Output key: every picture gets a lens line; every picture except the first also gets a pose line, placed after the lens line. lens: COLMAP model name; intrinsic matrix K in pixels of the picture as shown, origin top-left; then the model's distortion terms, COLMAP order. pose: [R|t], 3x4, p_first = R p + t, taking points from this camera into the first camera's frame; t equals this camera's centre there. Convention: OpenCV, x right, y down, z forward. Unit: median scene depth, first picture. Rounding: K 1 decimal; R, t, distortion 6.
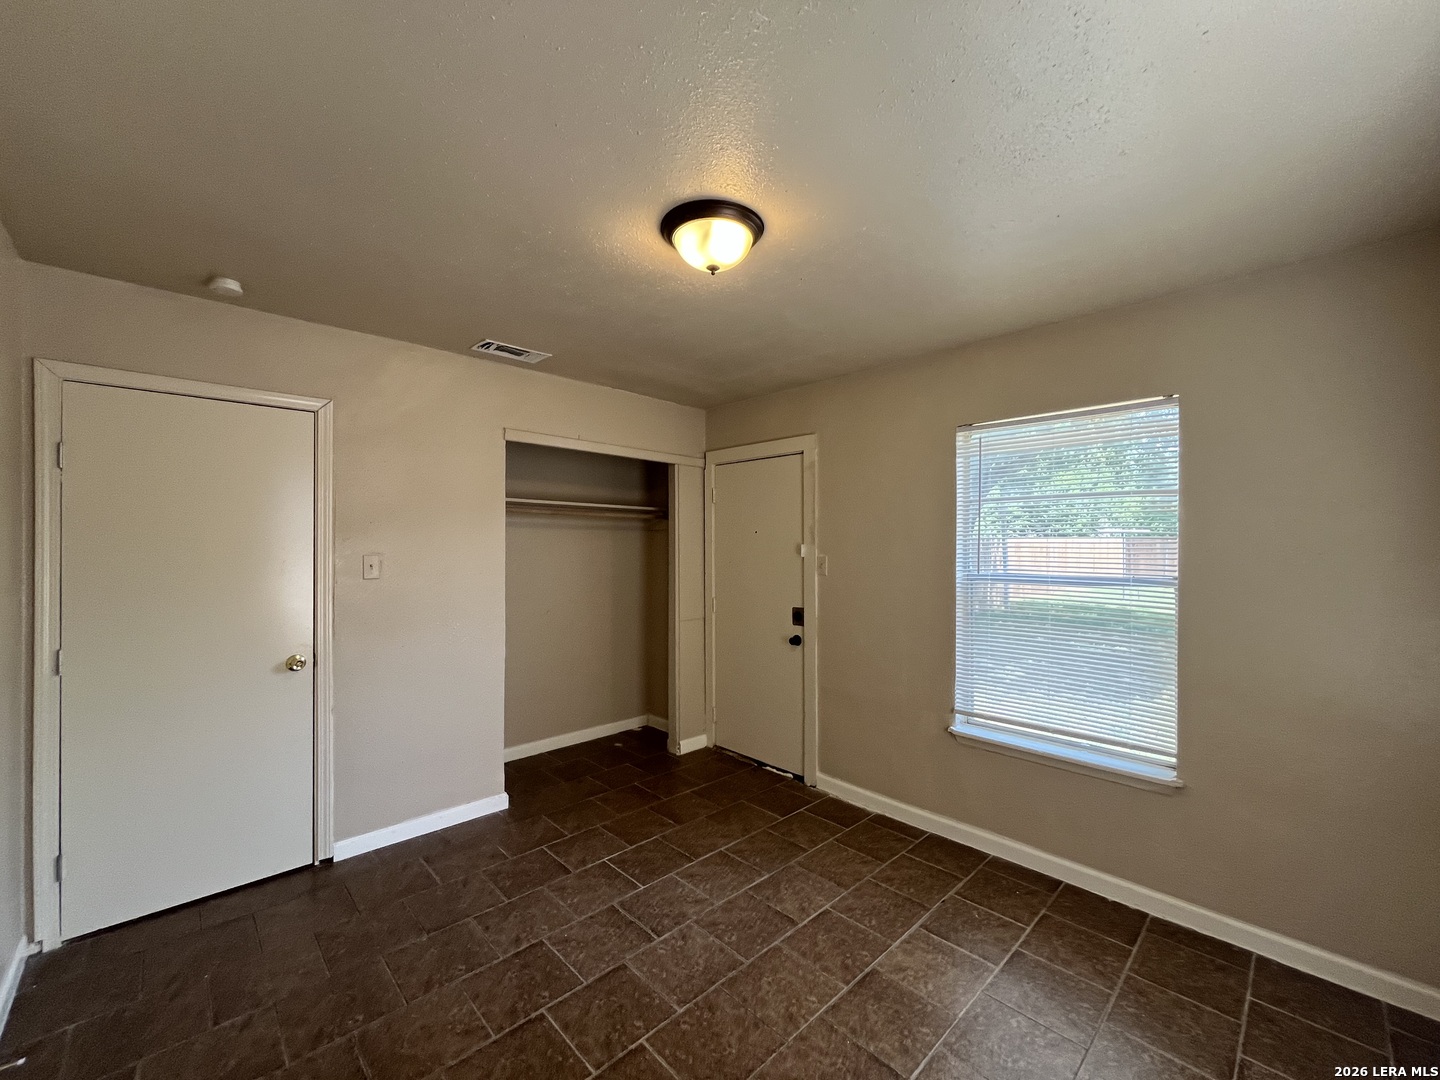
lens RADIAL K [[579.2, 0, 720.0], [0, 579.2, 540.0], [0, 0, 1]] dist [-0.002563, 0.000691]
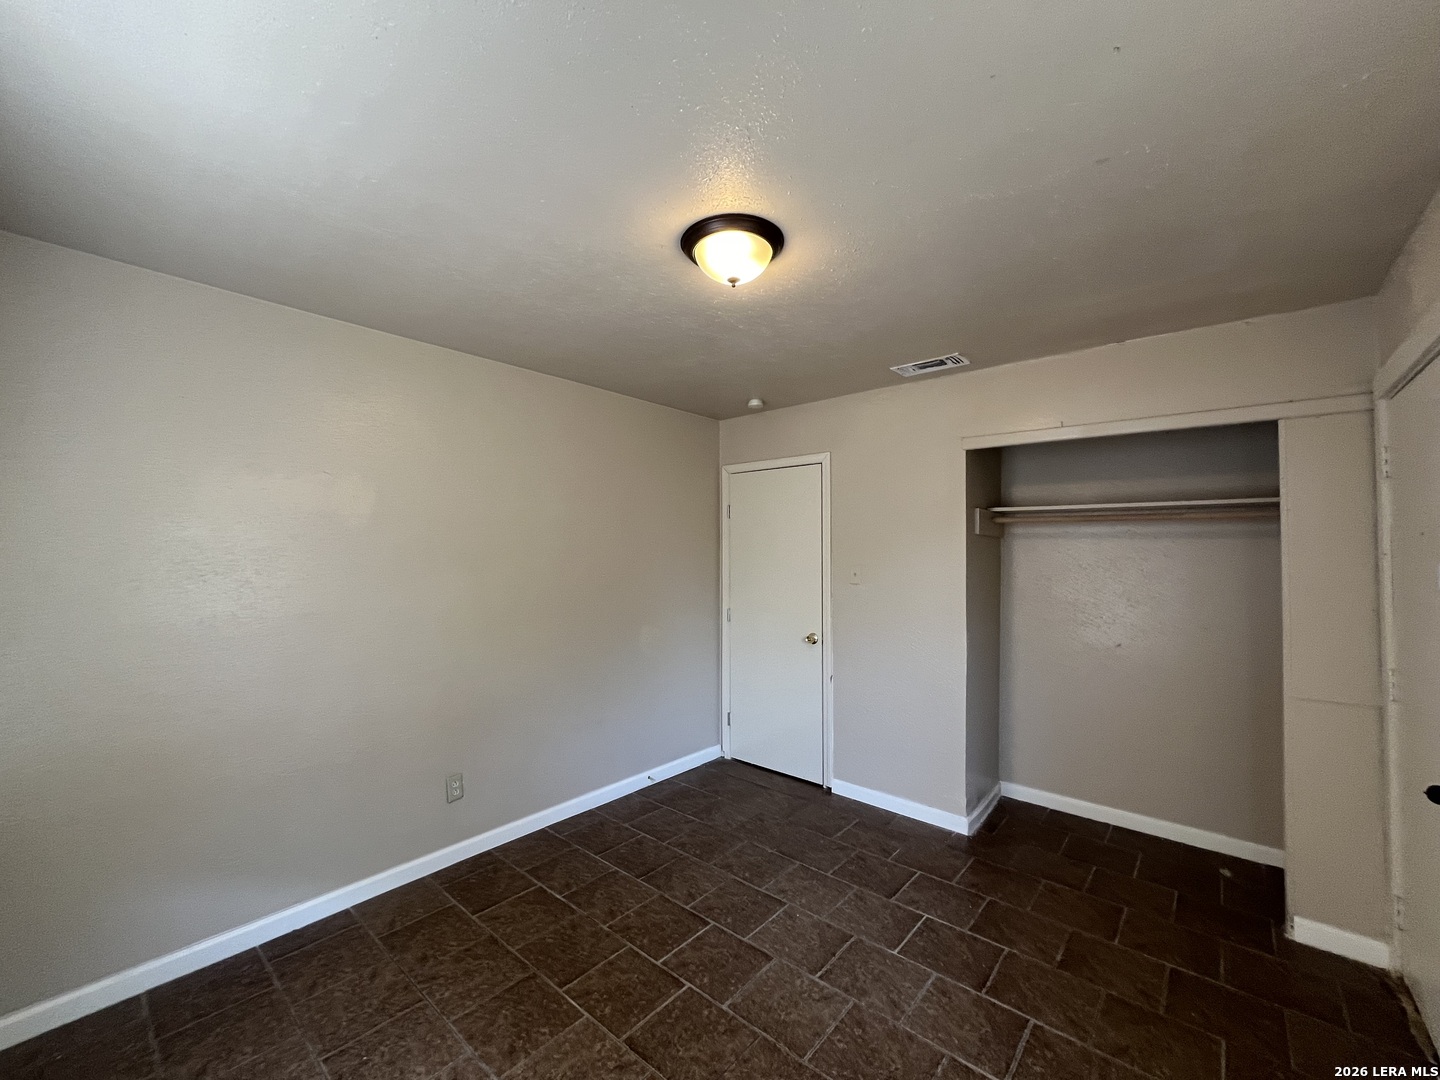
lens RADIAL K [[579.2, 0, 720.0], [0, 579.2, 540.0], [0, 0, 1]] dist [-0.002563, 0.000691]
pose [[0.094352, -0.029006, -0.995116, 0.616286], [-0.000767, 0.999573, -0.029208, 0.007270], [0.995539, 0.003520, 0.094289, 0.560845]]
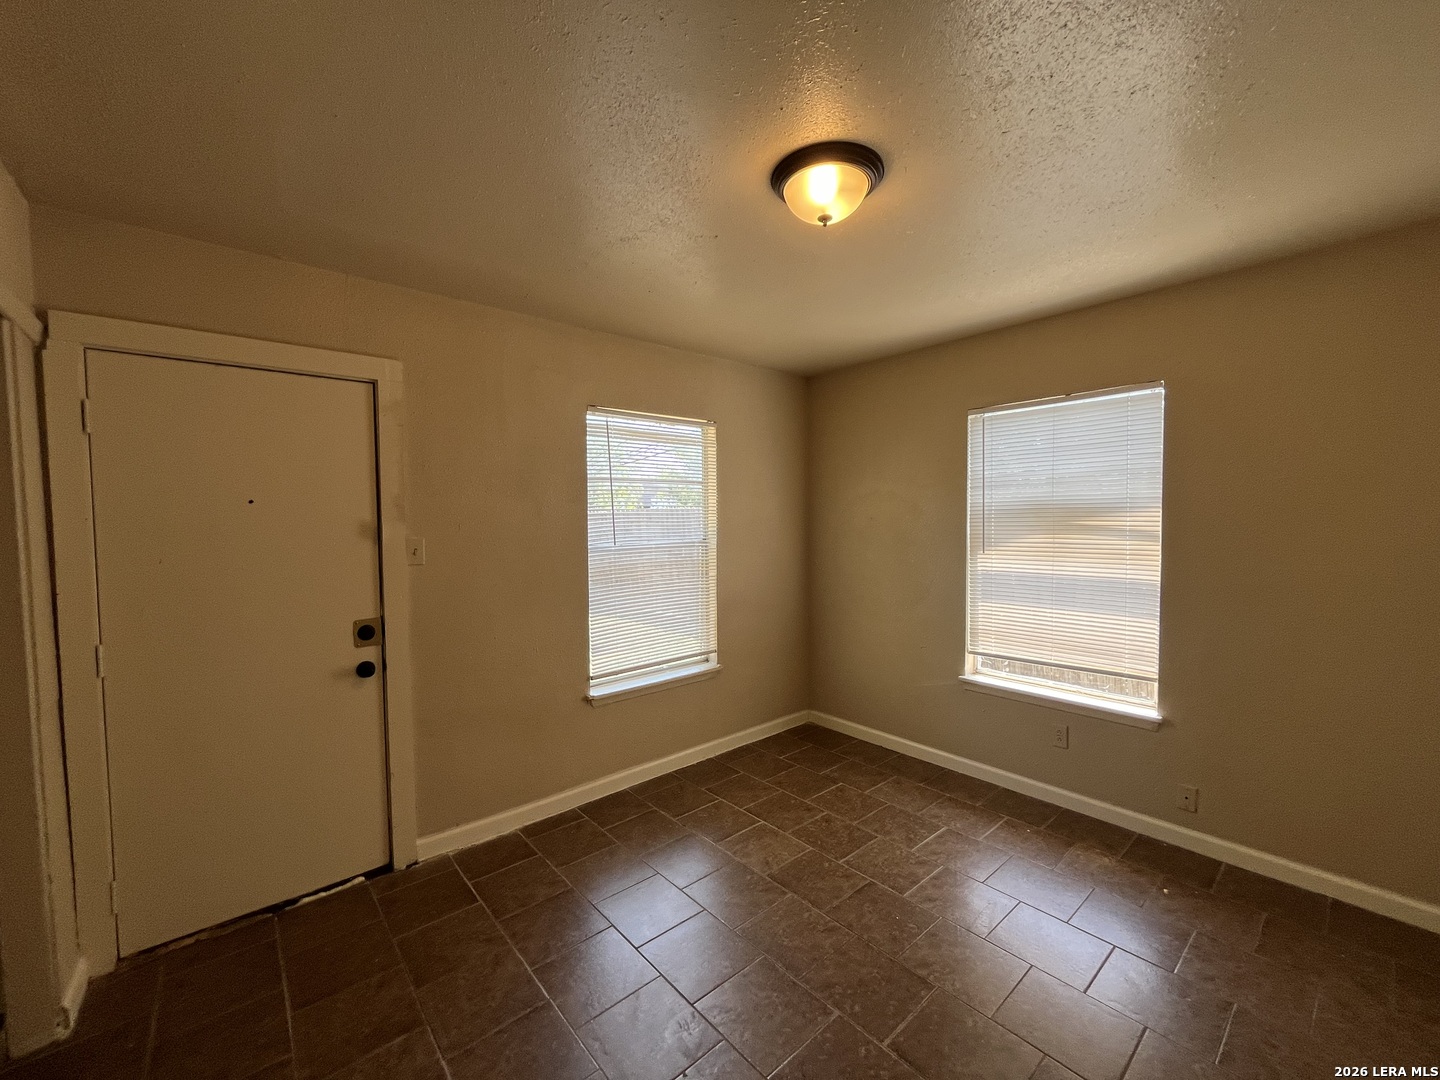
lens RADIAL K [[579.2, 0, 720.0], [0, 579.2, 540.0], [0, 0, 1]] dist [-0.002563, 0.000691]
pose [[0.059383, -0.039114, 0.997469, -0.617352], [0.009448, 0.999209, 0.038619, 0.007717], [-0.998191, 0.007131, 0.059705, 0.708475]]
